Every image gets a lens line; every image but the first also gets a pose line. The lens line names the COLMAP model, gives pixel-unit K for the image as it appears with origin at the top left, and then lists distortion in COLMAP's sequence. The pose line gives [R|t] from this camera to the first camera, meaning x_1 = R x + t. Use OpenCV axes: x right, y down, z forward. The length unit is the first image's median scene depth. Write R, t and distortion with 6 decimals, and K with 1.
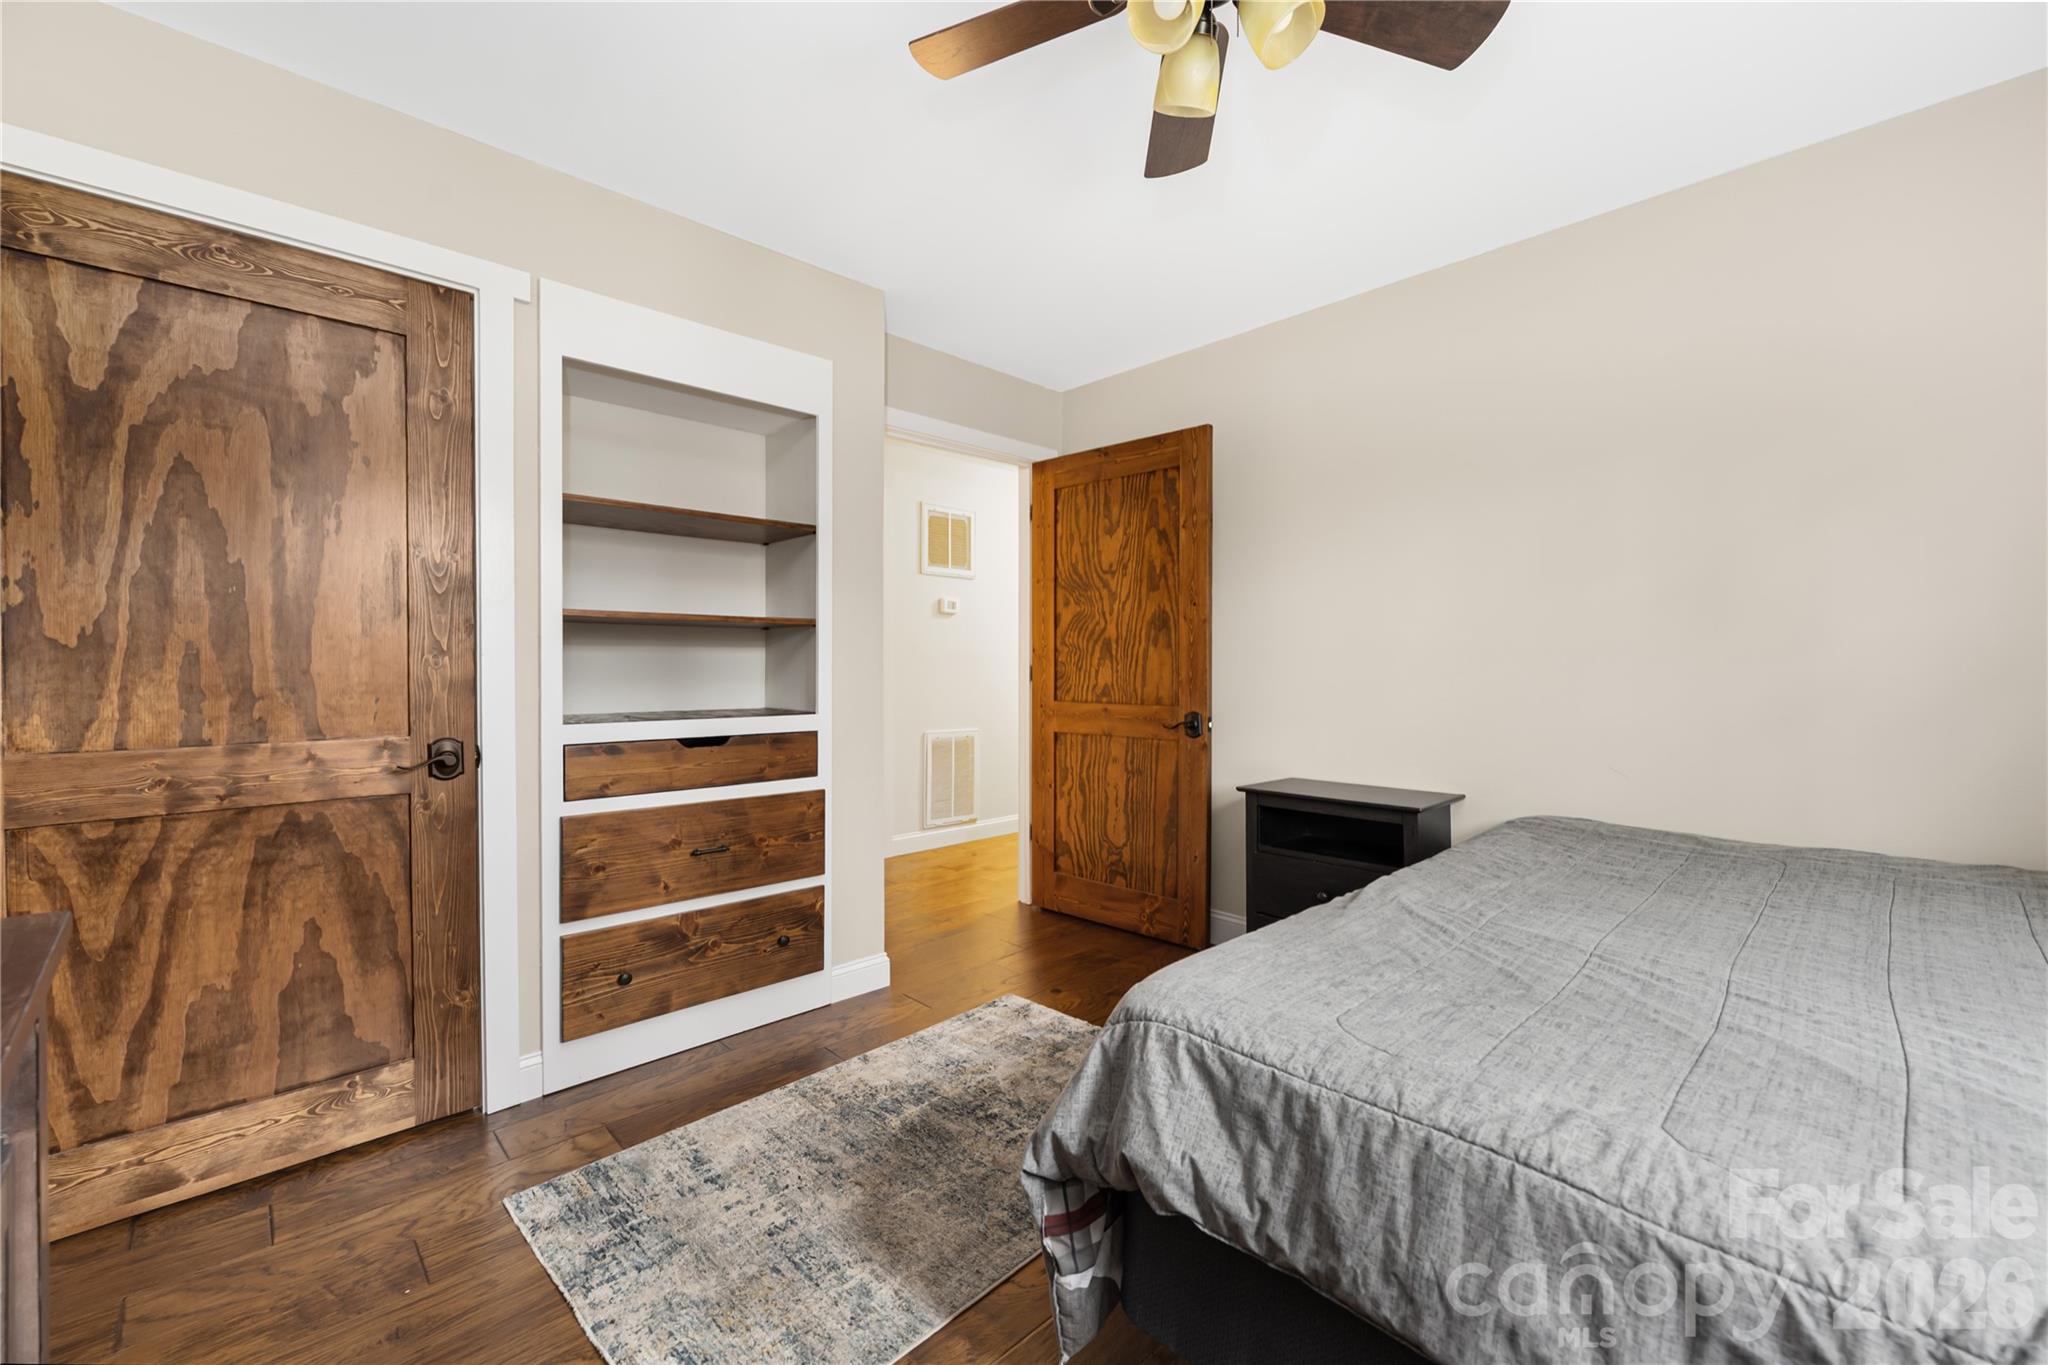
lens RADIAL K [[827.5, 0, 1017.6], [0, 827.5, 672.7], [0, 0, 1]] dist [-0.002688, 0.000504]
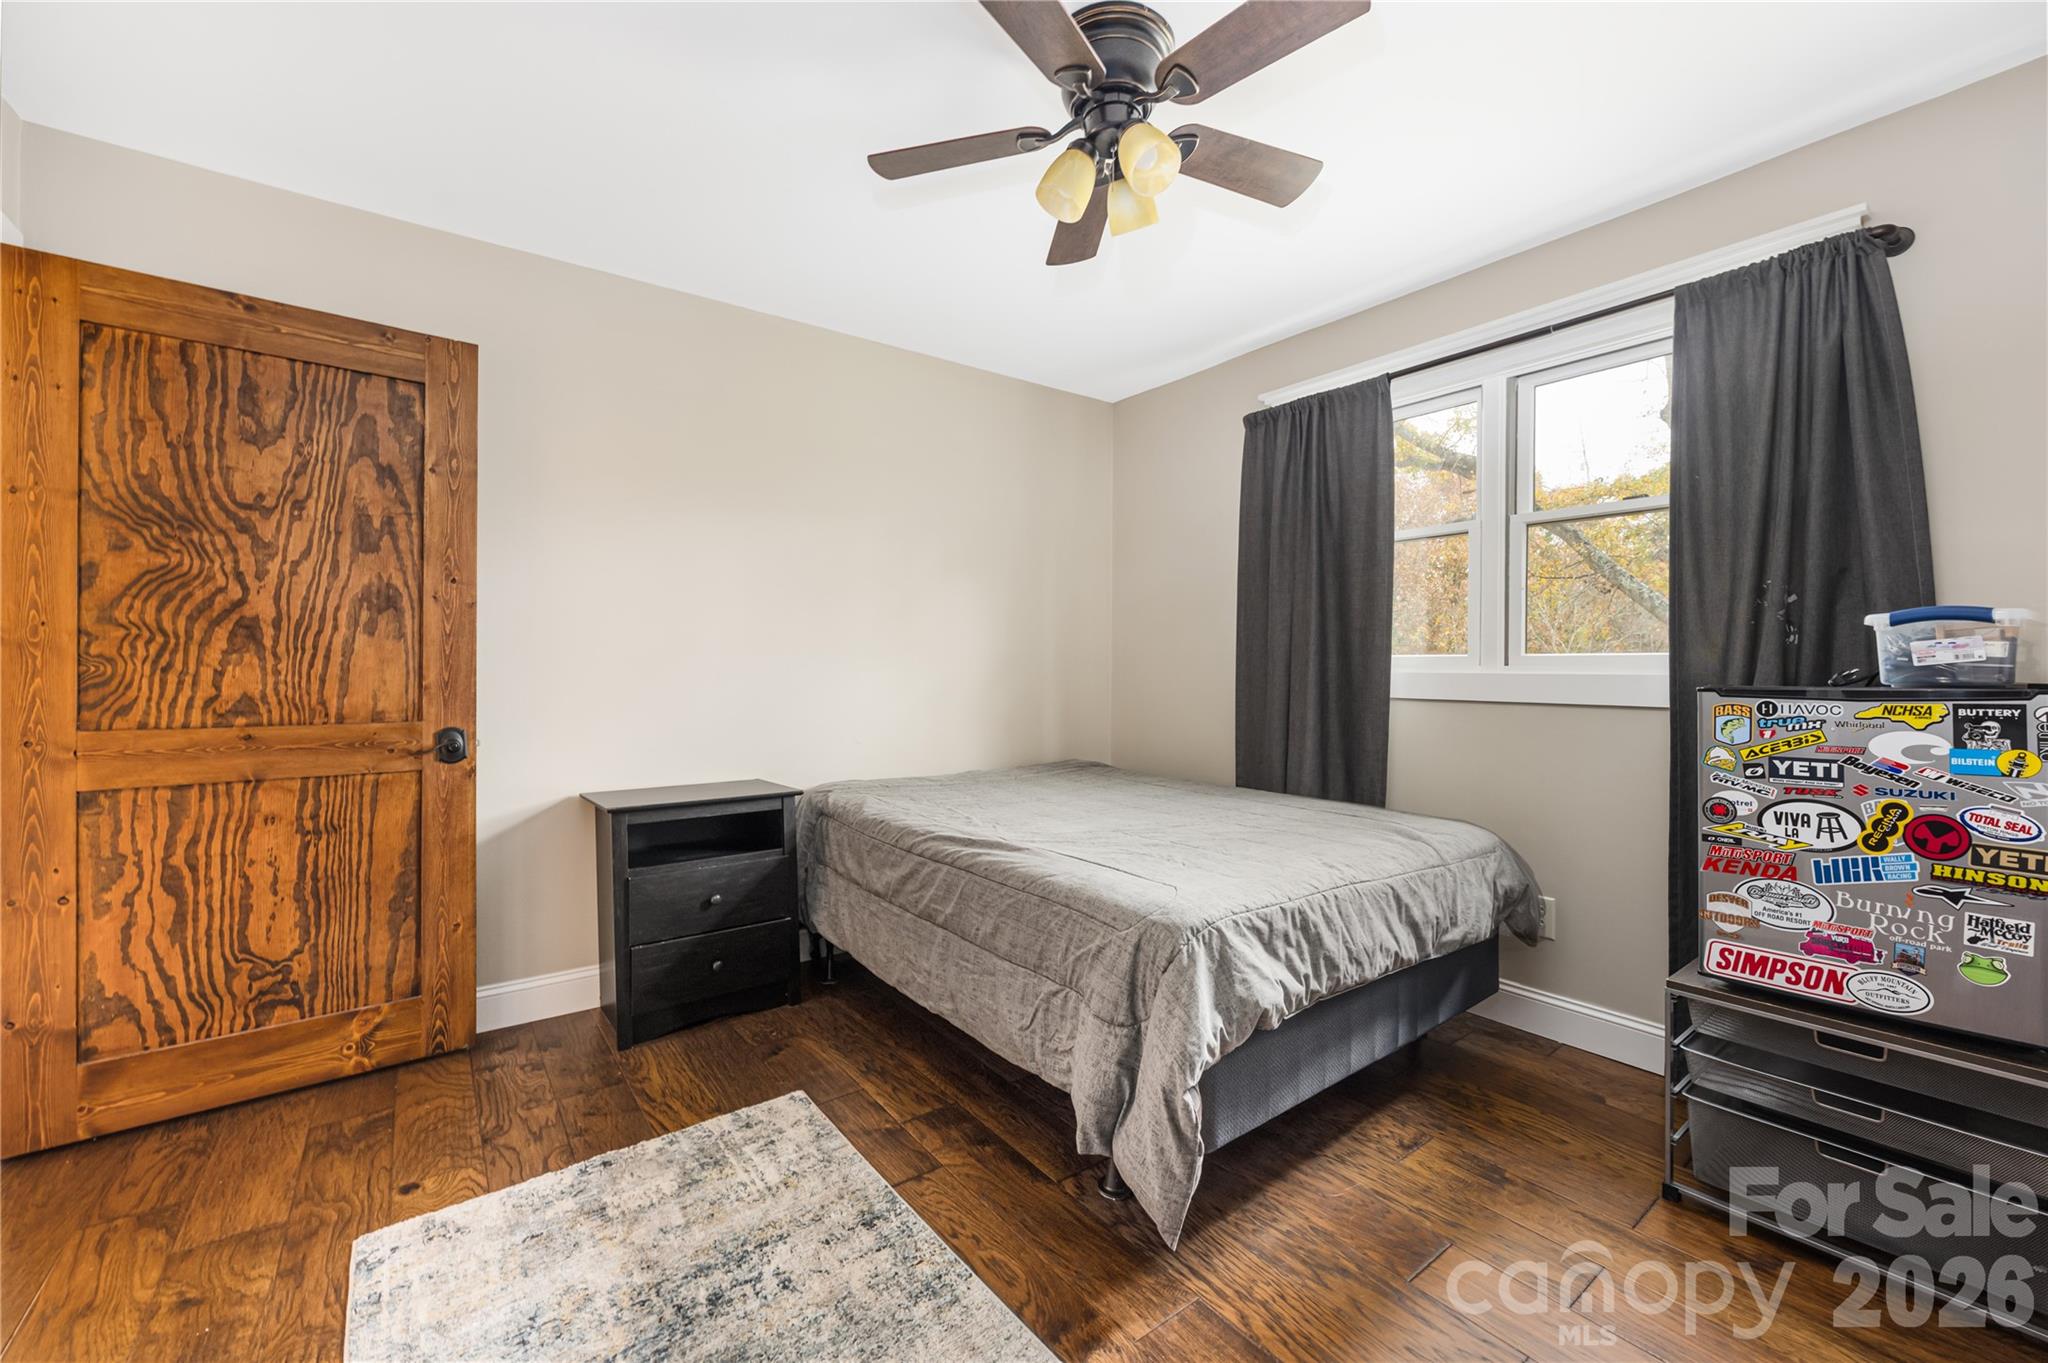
lens RADIAL K [[805.1, 0, 1019.2], [0, 805.1, 672.4], [0, 0, 1]] dist [-0.009587, -0.000112]
pose [[0.120931, 0.001065, 0.992660, -0.411952], [0.007629, 0.999969, -0.002002, 0.003462], [-0.992632, 0.007815, 0.120920, 0.399112]]
